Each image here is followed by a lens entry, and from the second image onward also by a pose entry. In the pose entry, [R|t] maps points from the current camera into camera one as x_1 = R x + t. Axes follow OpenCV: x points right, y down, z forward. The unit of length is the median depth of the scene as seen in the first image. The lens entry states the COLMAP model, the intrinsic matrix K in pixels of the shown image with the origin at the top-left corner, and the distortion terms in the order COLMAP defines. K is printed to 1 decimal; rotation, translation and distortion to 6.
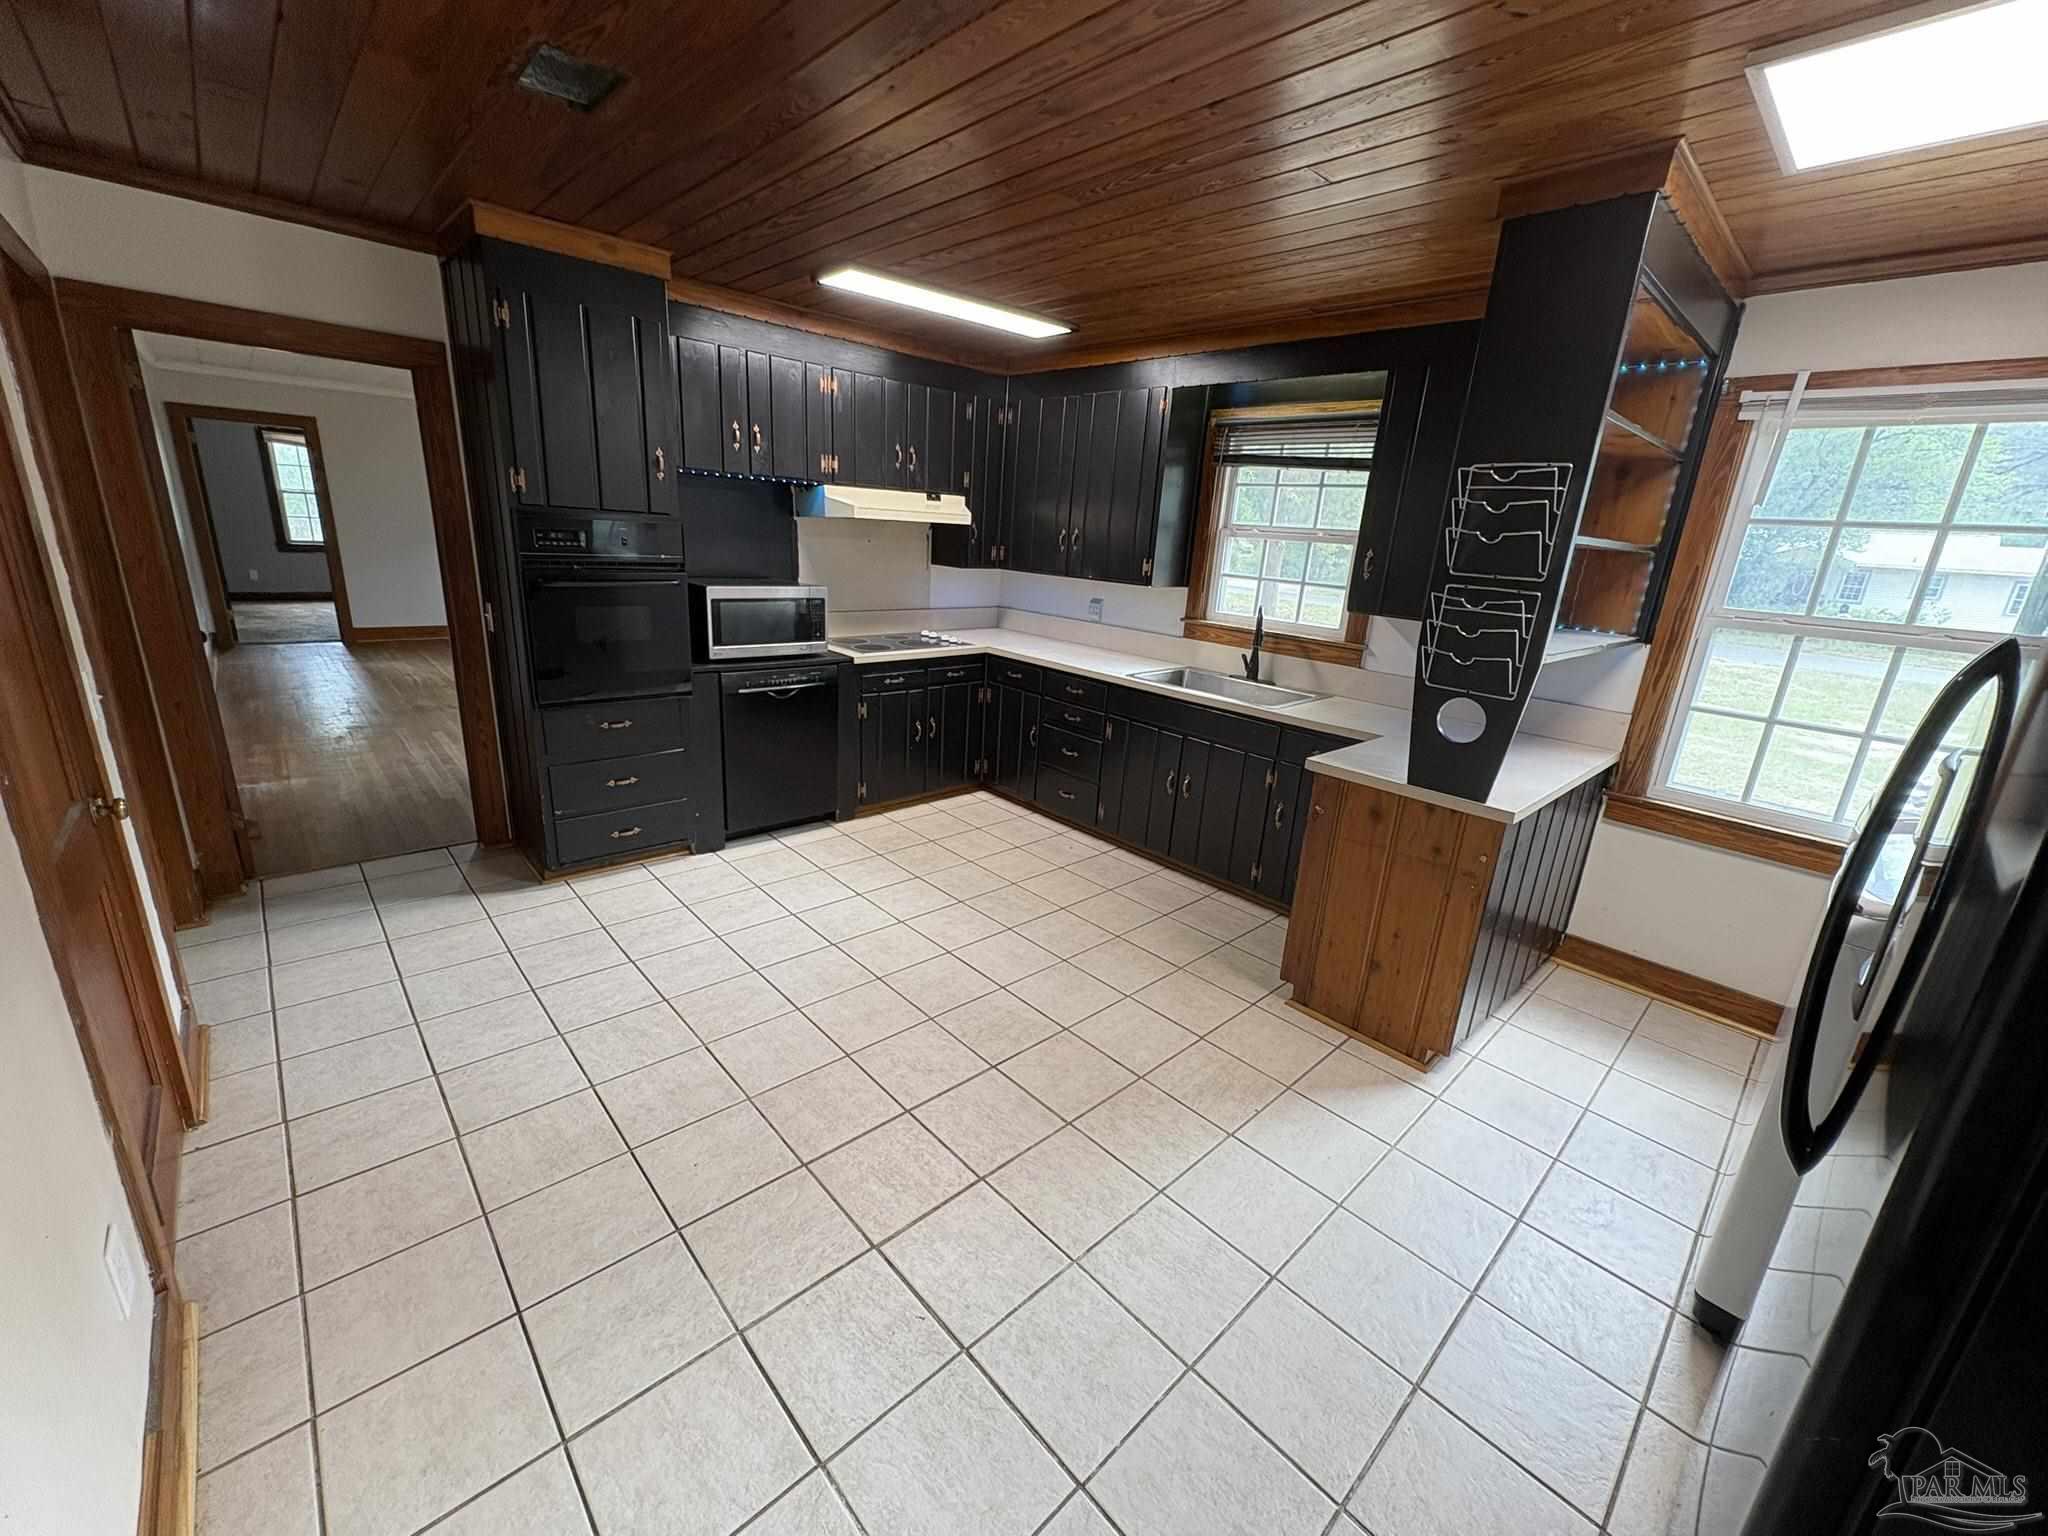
lens RADIAL K [[817.7, 0, 1024.0], [0, 817.7, 768.0], [0, 0, 1]] dist [0.001454, 0.000244]
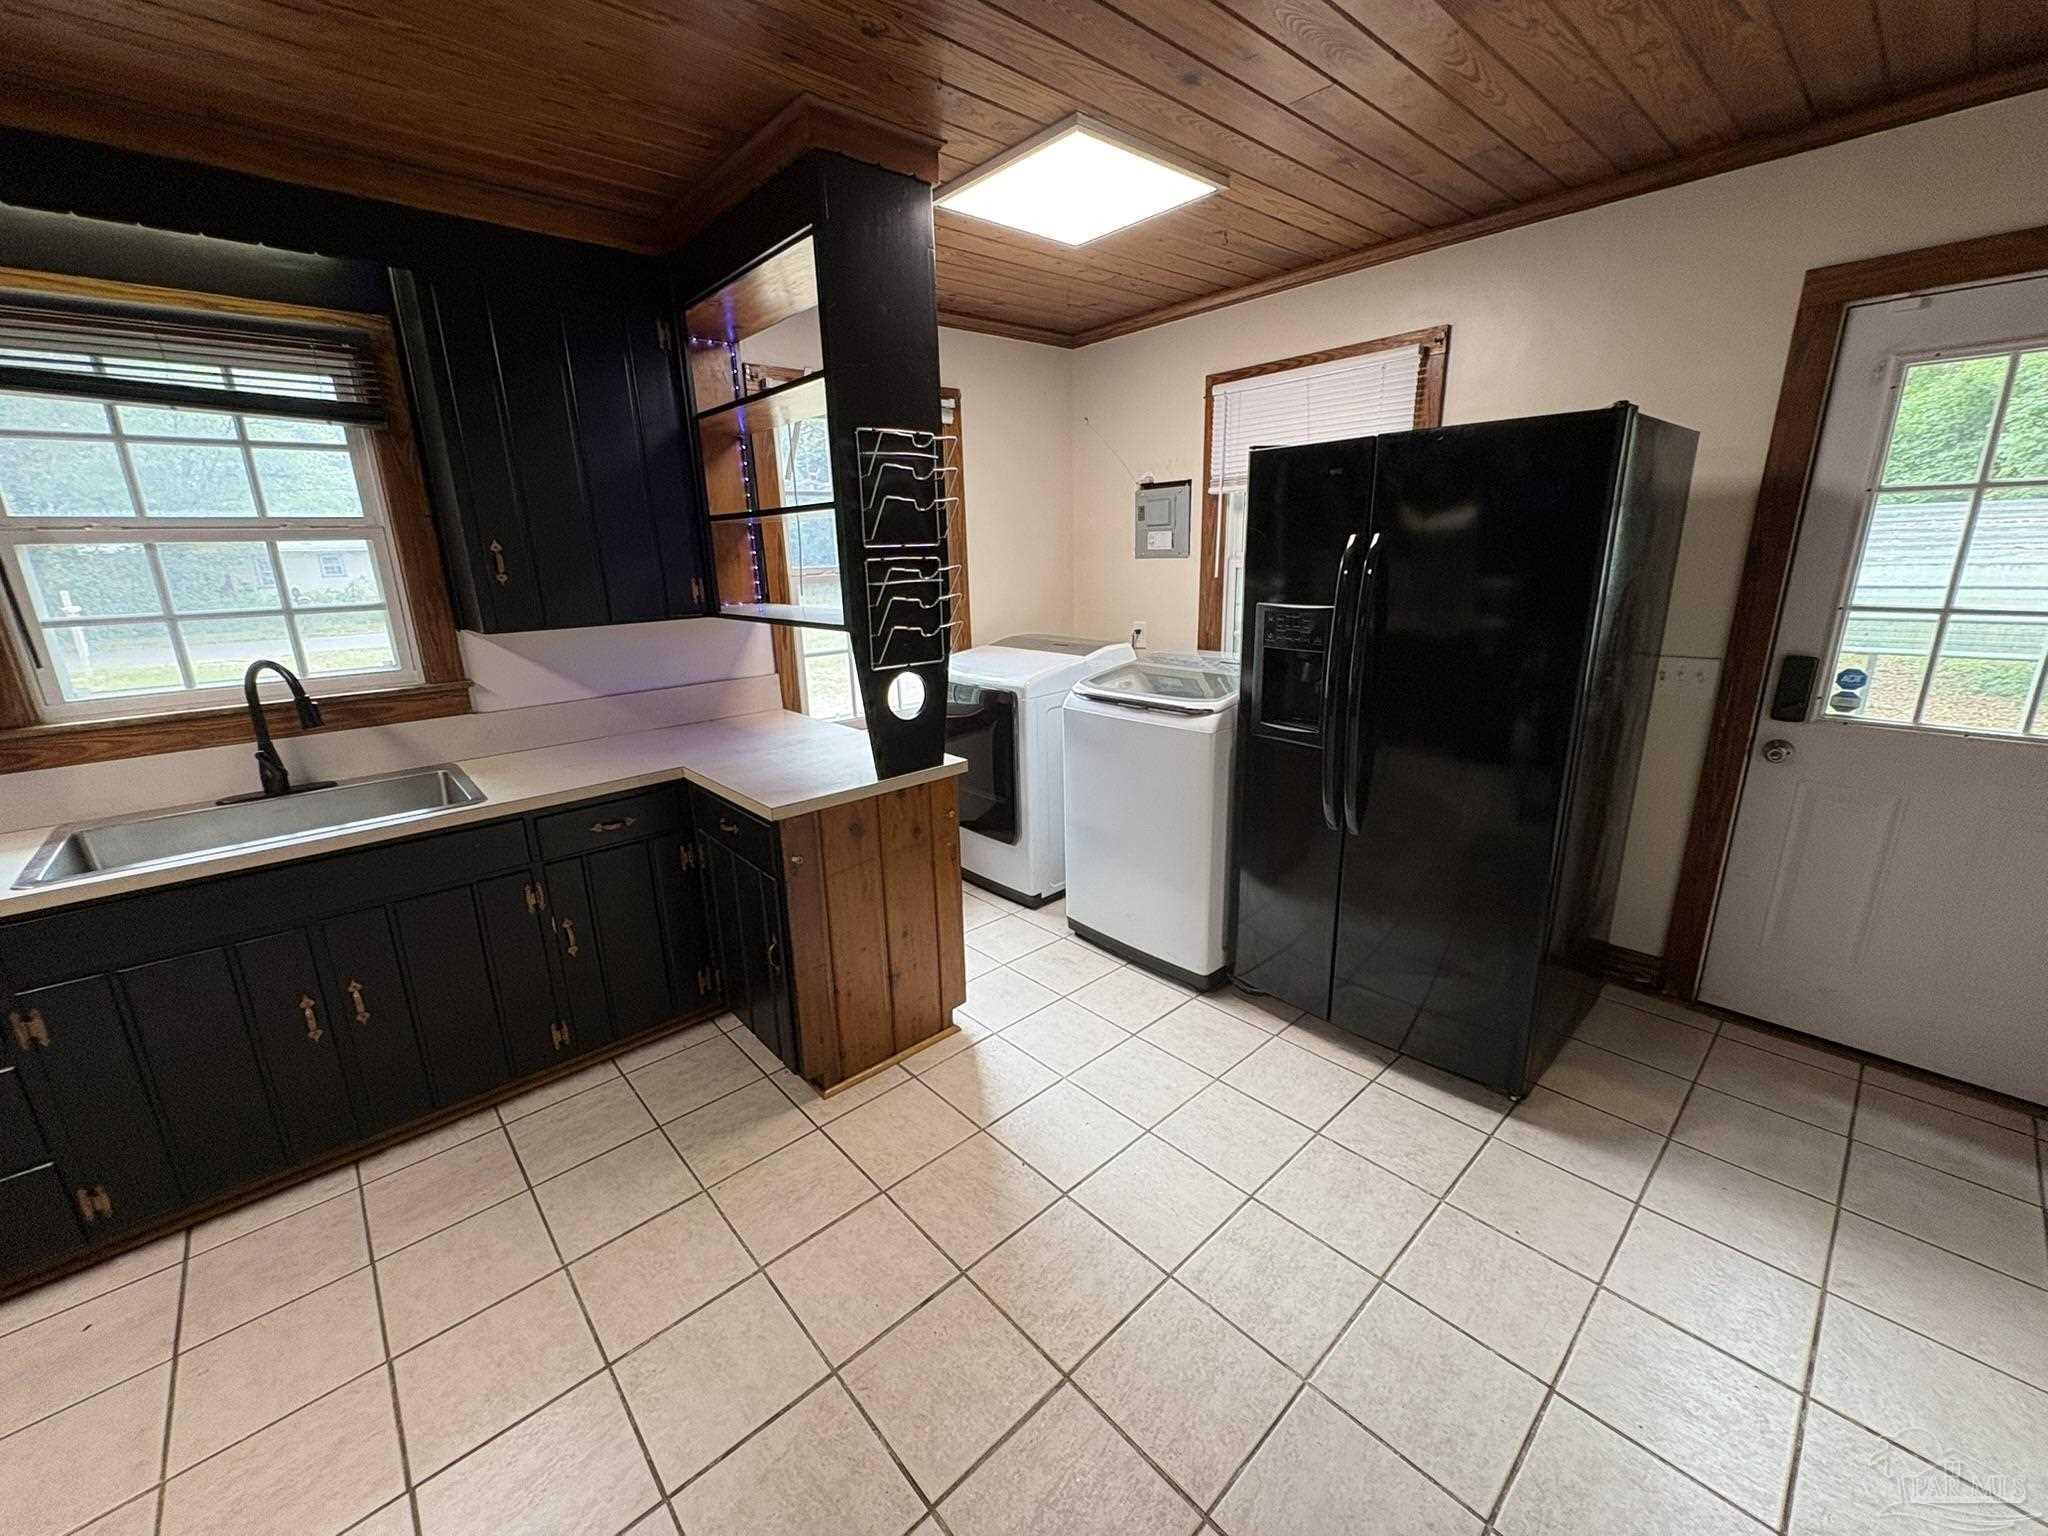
lens RADIAL K [[817.7, 0, 1024.0], [0, 817.7, 768.0], [0, 0, 1]] dist [0.001454, 0.000244]
pose [[0.013822, -0.322848, 0.946350, -0.270261], [0.311044, 0.900872, 0.302790, -0.152099], [-0.950295, 0.290171, 0.112871, 0.511594]]
